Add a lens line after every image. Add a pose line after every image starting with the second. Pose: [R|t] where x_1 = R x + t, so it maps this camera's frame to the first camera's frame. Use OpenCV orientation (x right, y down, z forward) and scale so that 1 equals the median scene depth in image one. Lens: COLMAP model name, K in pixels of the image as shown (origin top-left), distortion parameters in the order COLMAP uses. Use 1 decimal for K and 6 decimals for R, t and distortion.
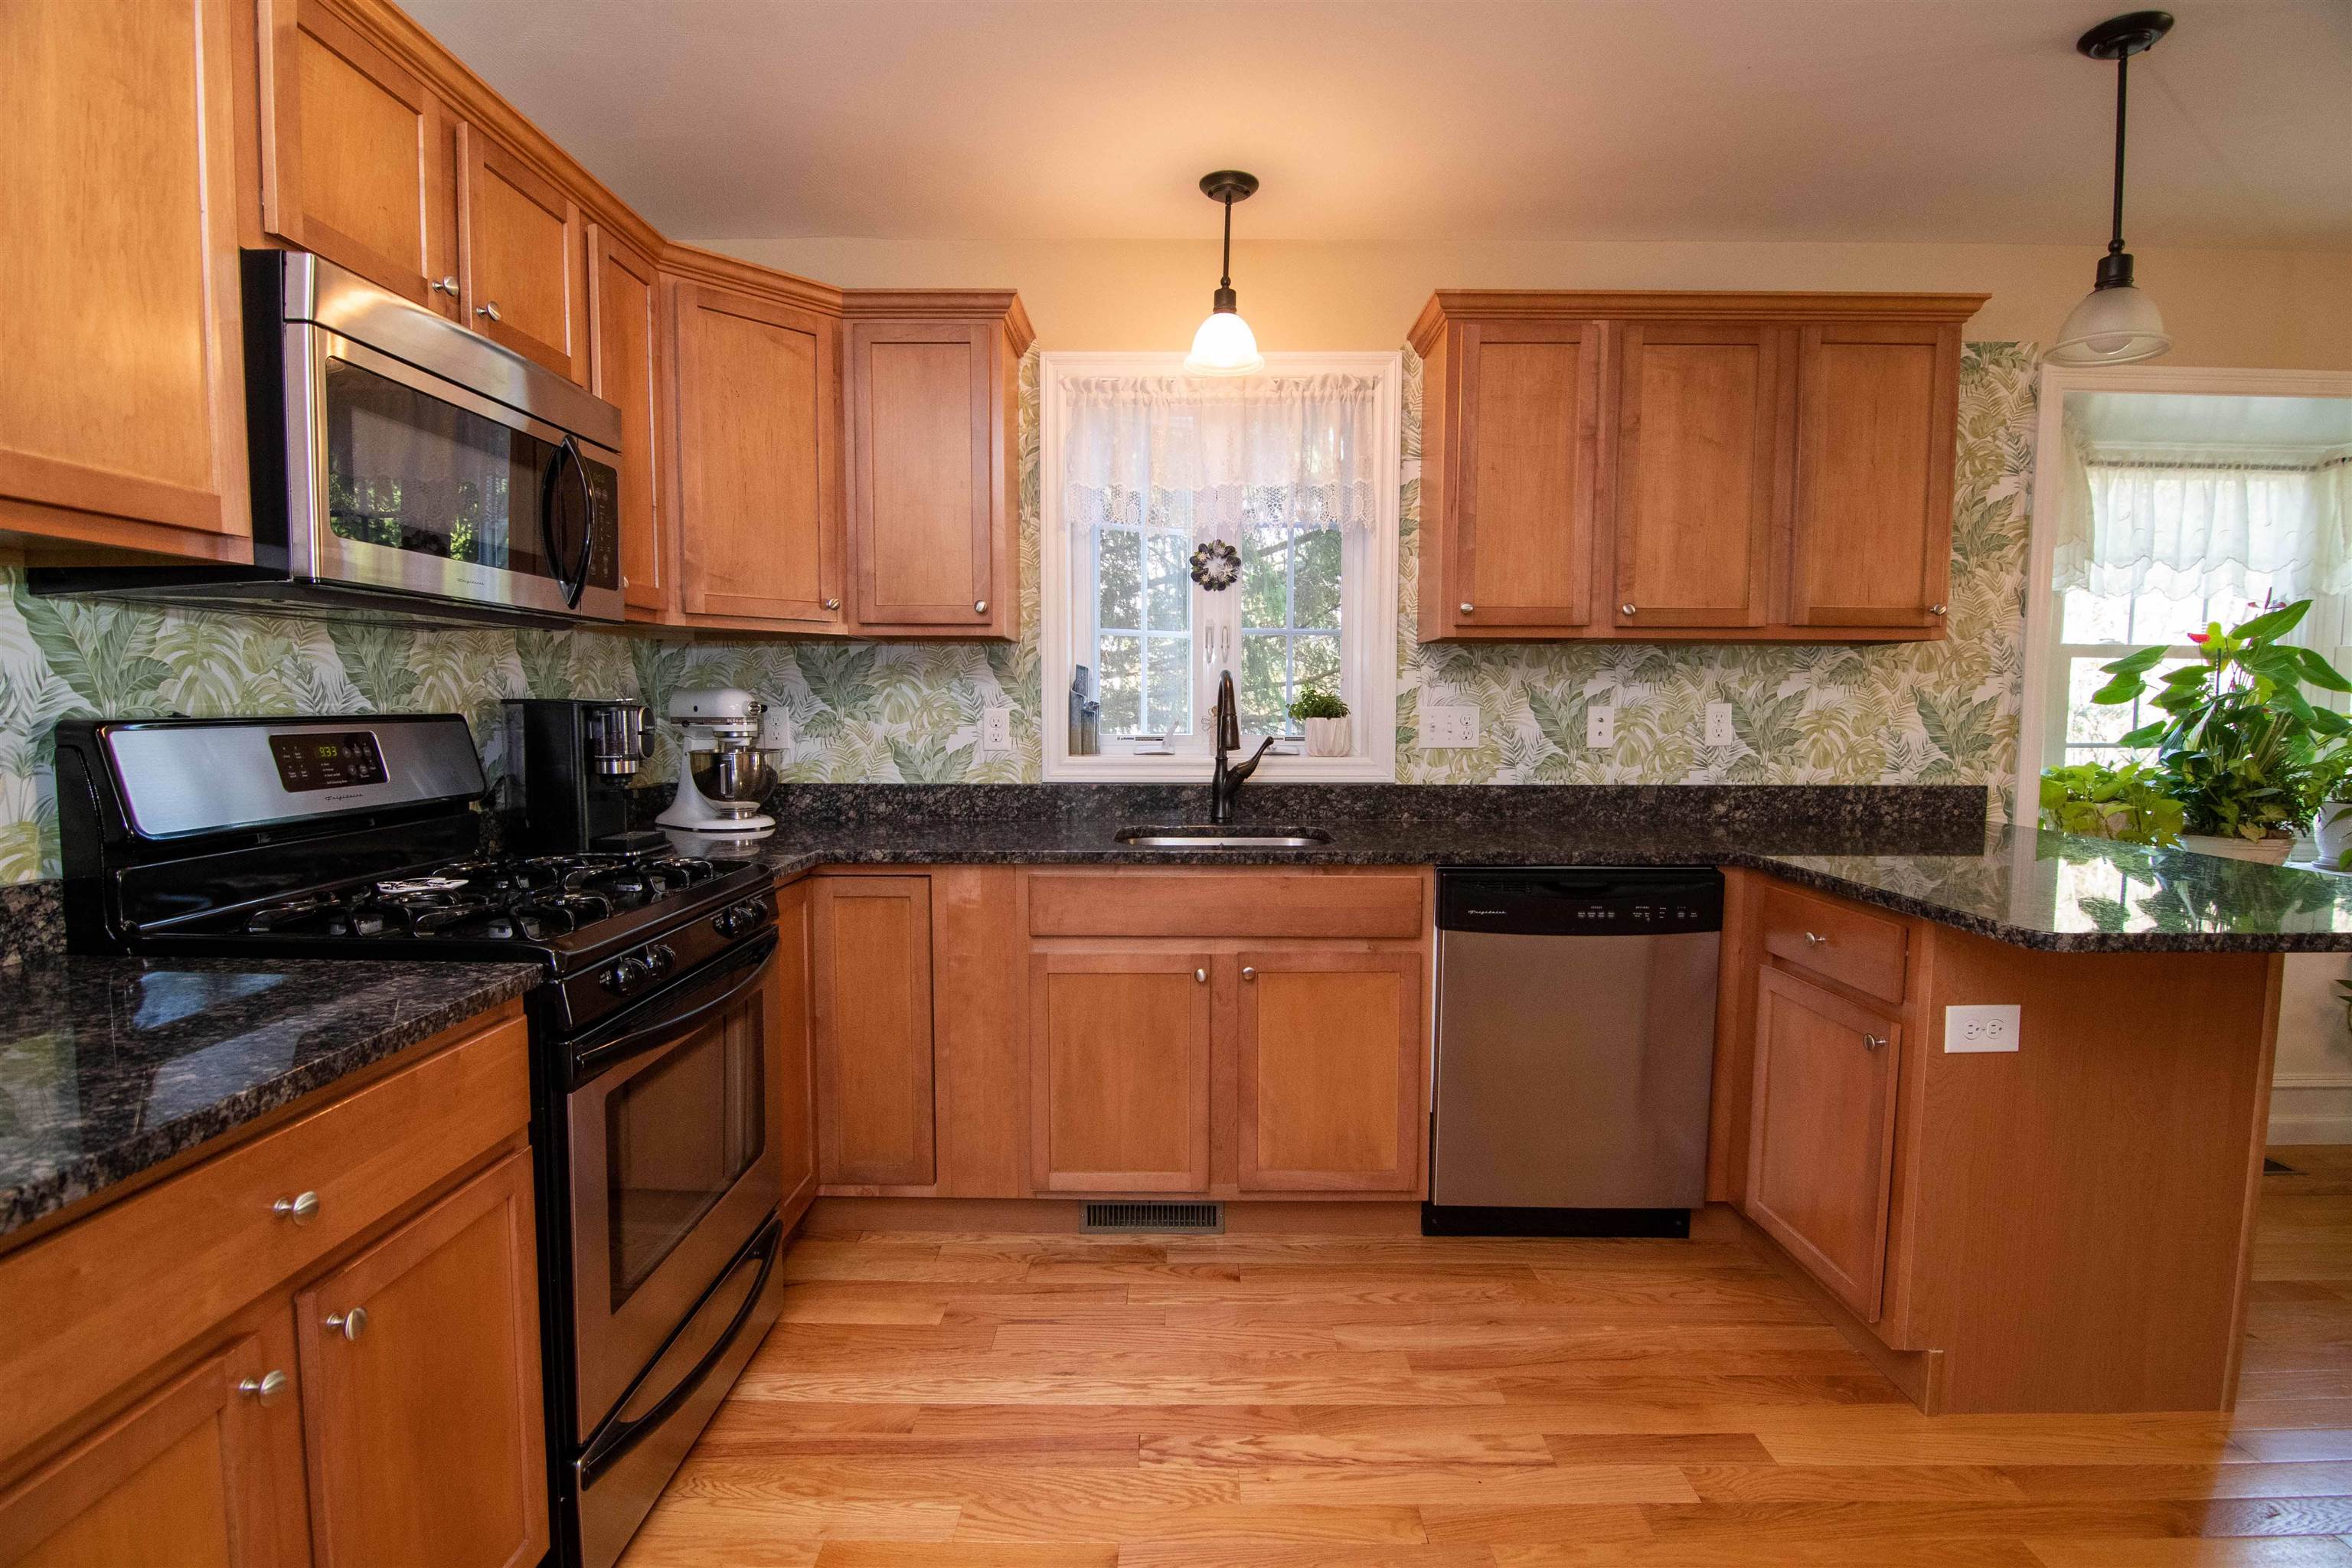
lens RADIAL K [[1137.5, 0, 1166.9], [0, 1137.5, 800.1], [0, 0, 1]] dist [-0.009886, -0.008062]
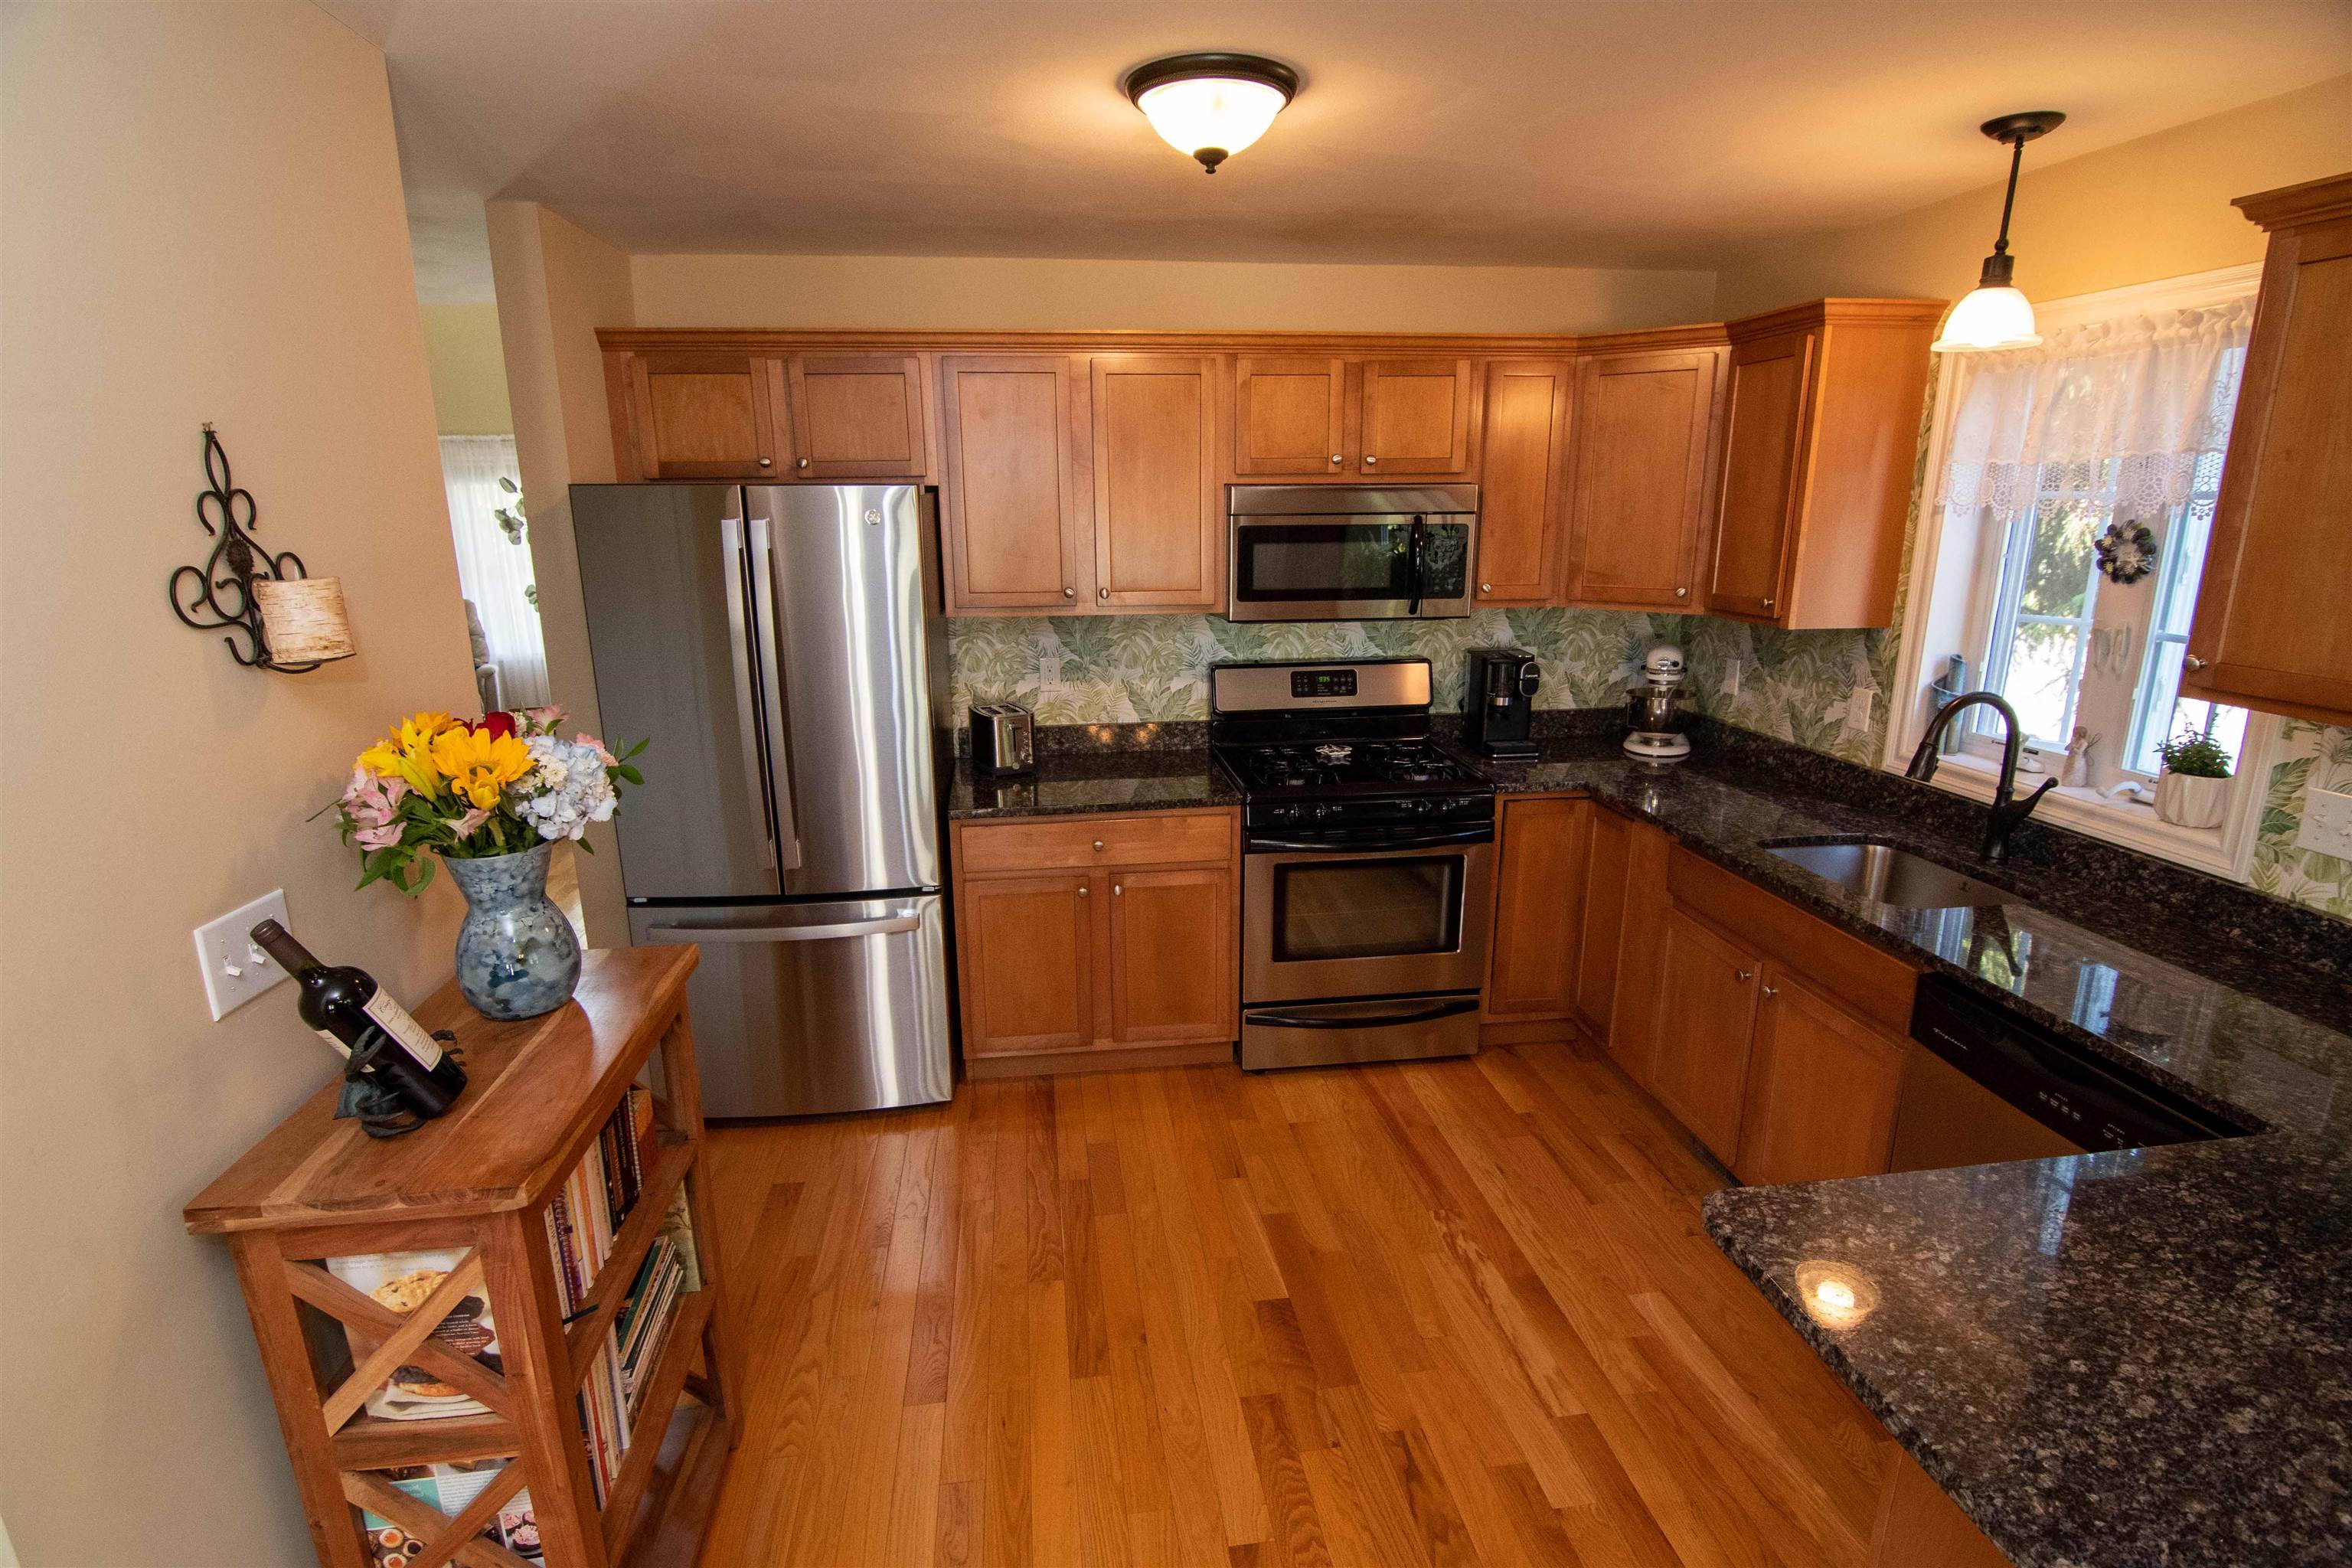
lens RADIAL K [[1137.5, 0, 1174.3], [0, 1137.5, 798.0], [0, 0, 1]] dist [-0.009886, -0.008062]
pose [[0.138258, 0.247731, -0.958913, 0.769804], [-0.073862, 0.968094, 0.239453, -0.185574], [0.987638, 0.037721, 0.152145, 0.240937]]
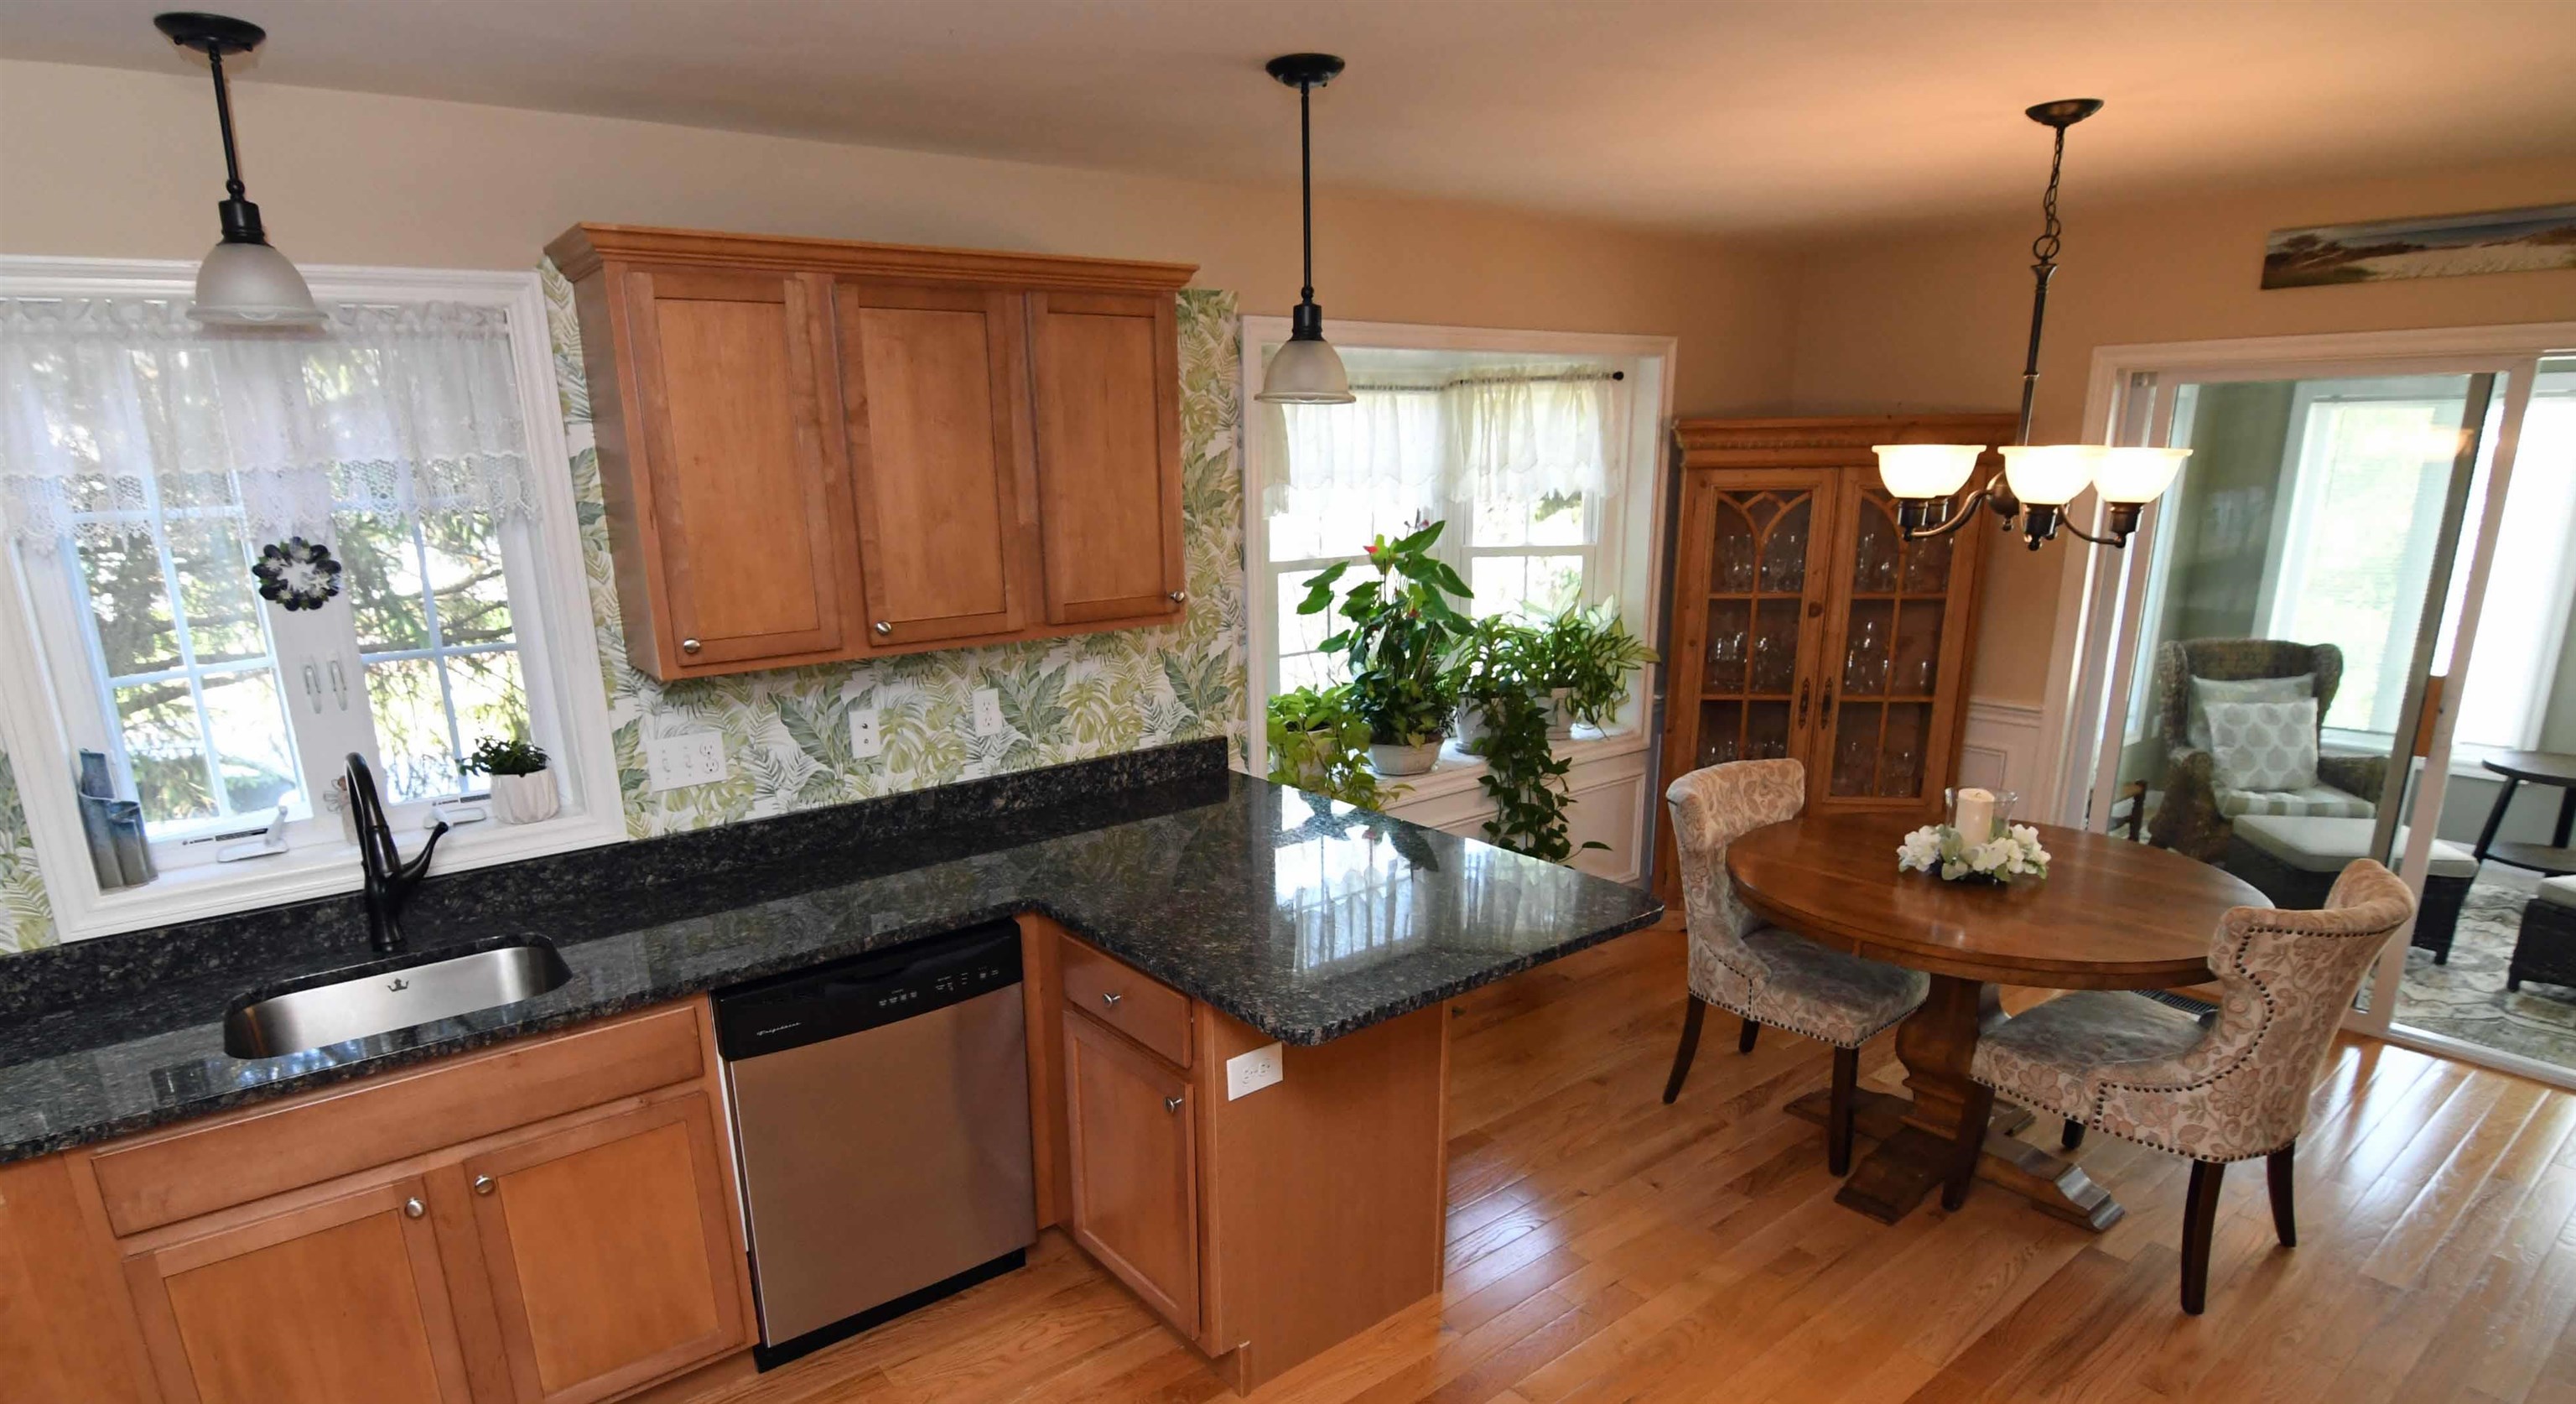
lens RADIAL K [[1323.6, 0, 1215.6], [0, 1323.6, 836.5], [0, 0, 1]] dist [-0.004948, -0.009151]
pose [[0.800004, -0.189520, 0.569276, 0.003315], [0.077292, 0.973449, 0.215458, -0.187364], [-0.594995, -0.128367, 0.793412, 0.022217]]
